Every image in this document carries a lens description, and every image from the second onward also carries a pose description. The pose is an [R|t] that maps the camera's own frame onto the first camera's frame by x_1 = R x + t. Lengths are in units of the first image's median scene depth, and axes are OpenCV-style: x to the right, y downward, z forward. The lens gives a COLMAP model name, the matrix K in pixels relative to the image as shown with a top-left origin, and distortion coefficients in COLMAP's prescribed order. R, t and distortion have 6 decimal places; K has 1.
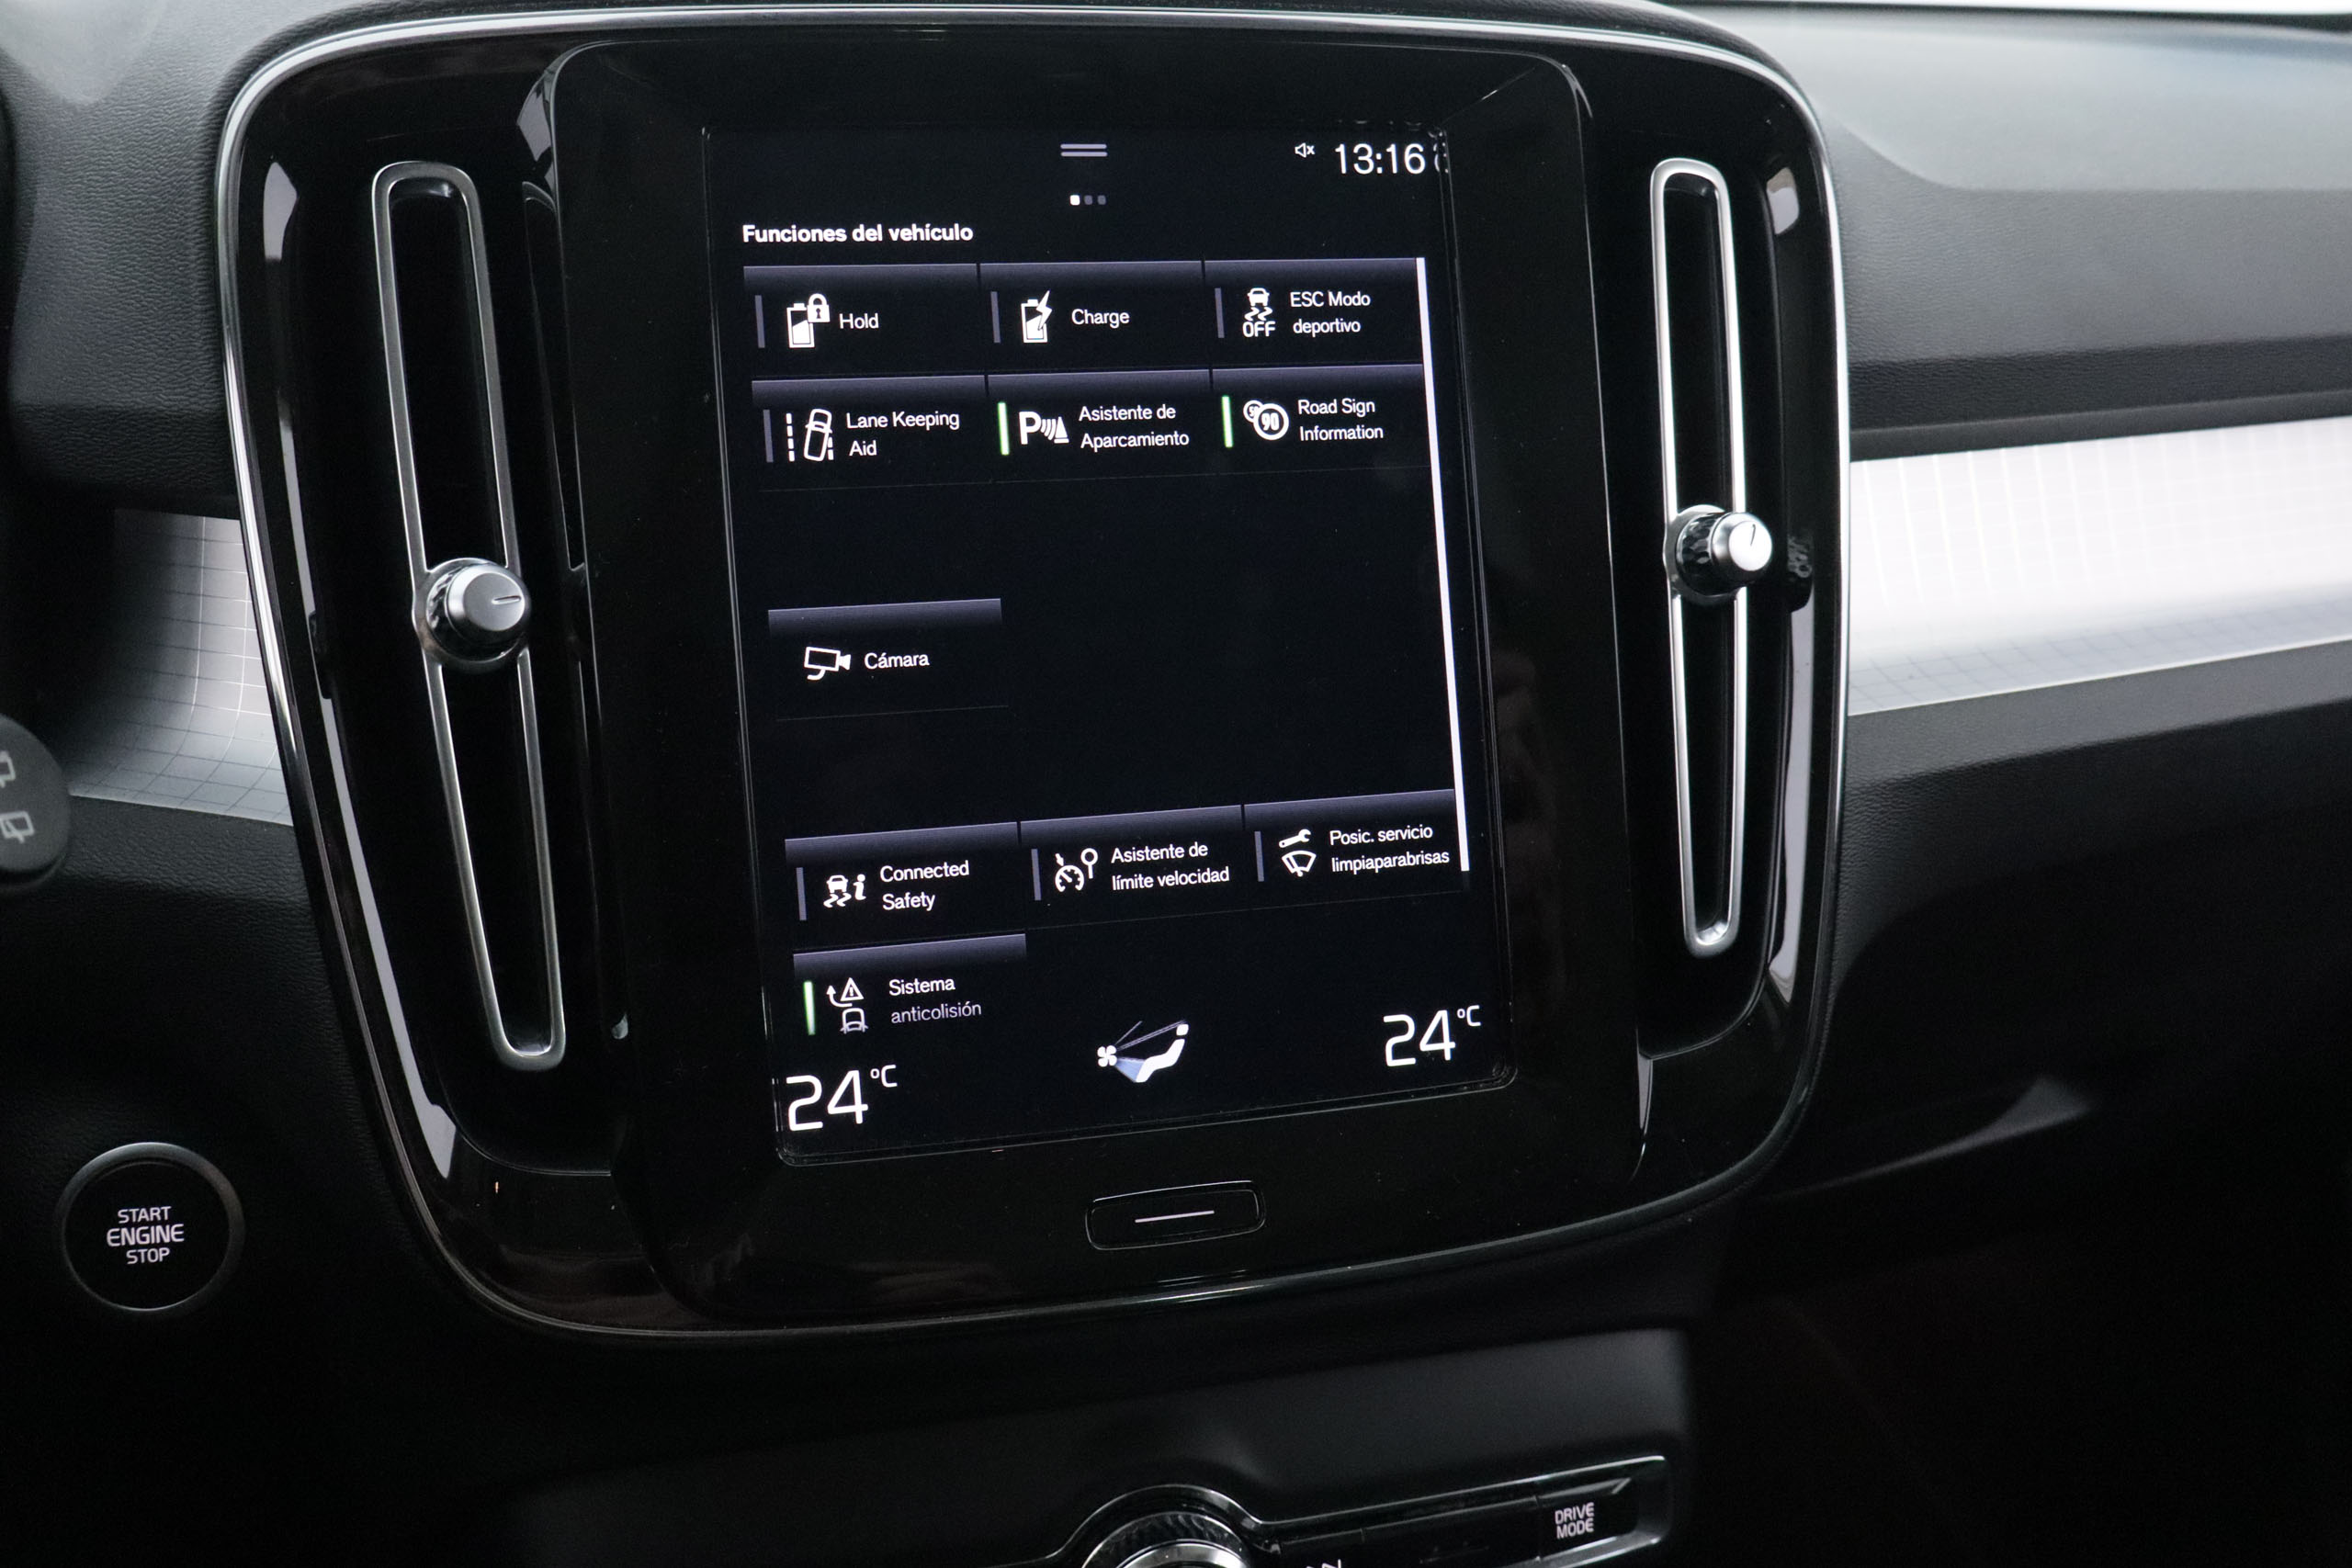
lens RADIAL K [[2061.2, 0, 1176.0], [0, 2061.2, 784.0], [0, 0, 1]] dist [0.039330, -0.078674]
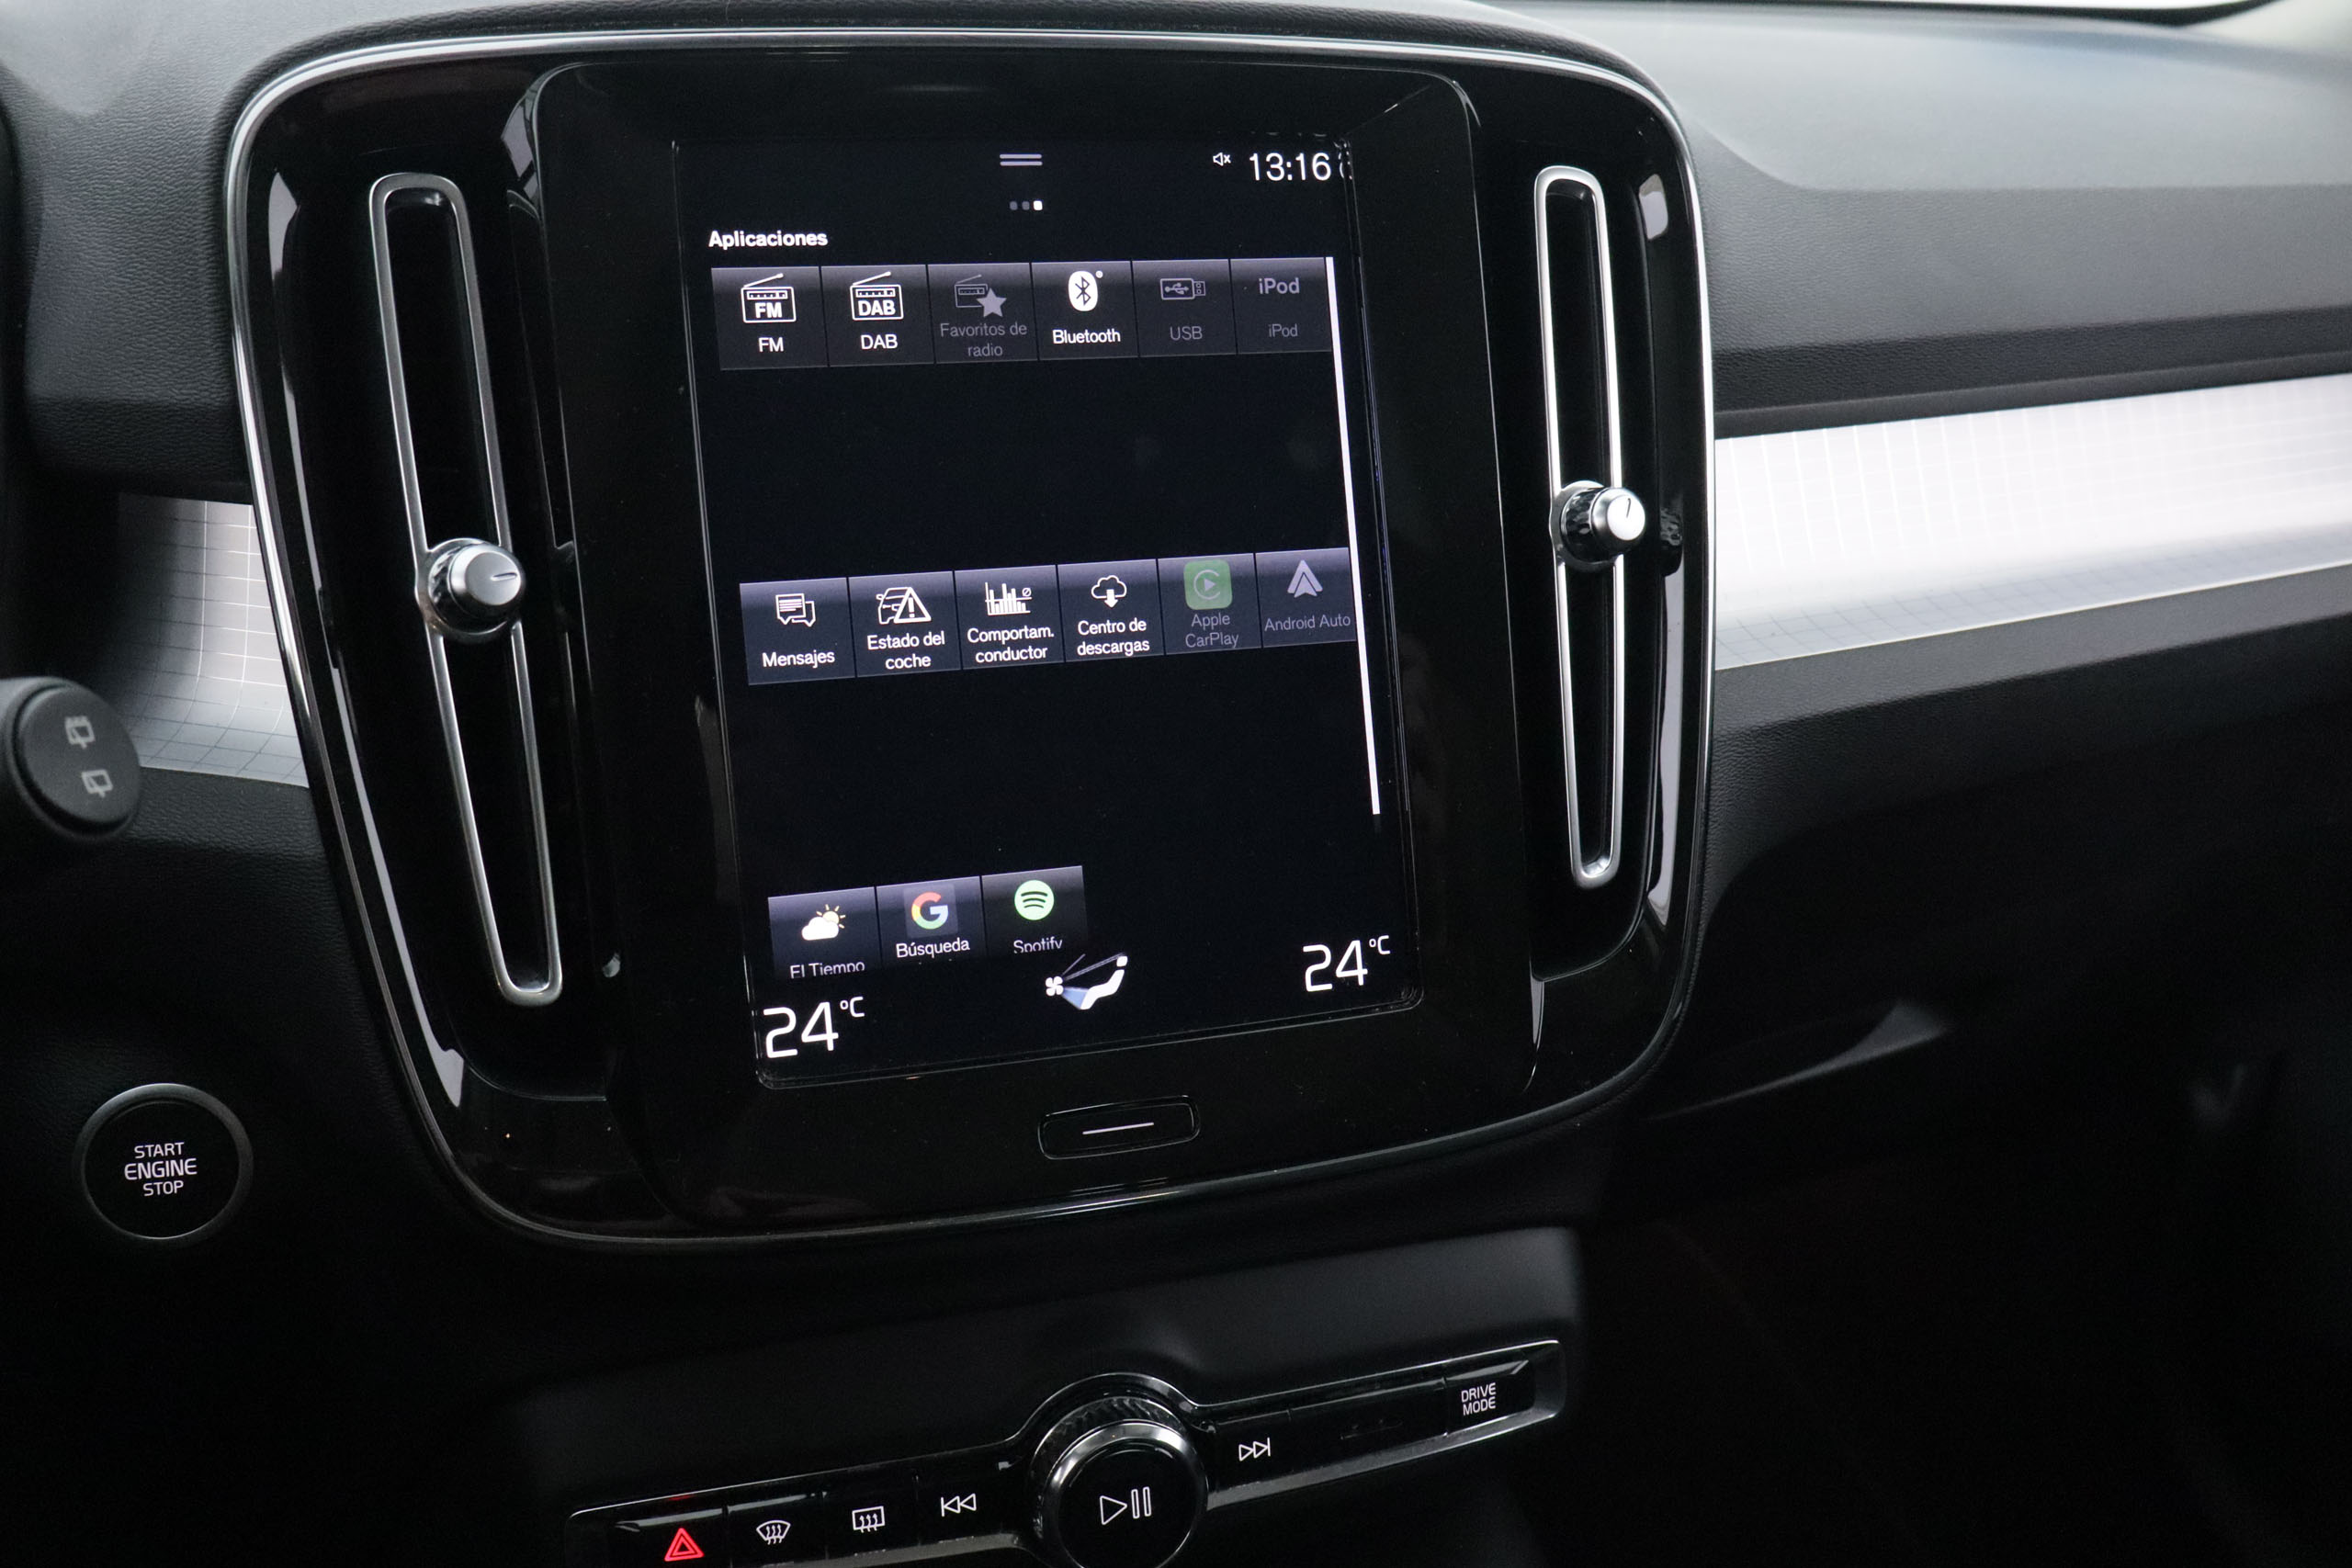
lens RADIAL K [[2061.2, 0, 1176.0], [0, 2061.2, 784.0], [0, 0, 1]] dist [0.039330, -0.078674]
pose [[0.998696, -0.013641, 0.049202, -0.020537], [0.012869, 0.999789, 0.015981, 0.007032], [-0.049410, -0.015327, 0.998661, -0.098966]]
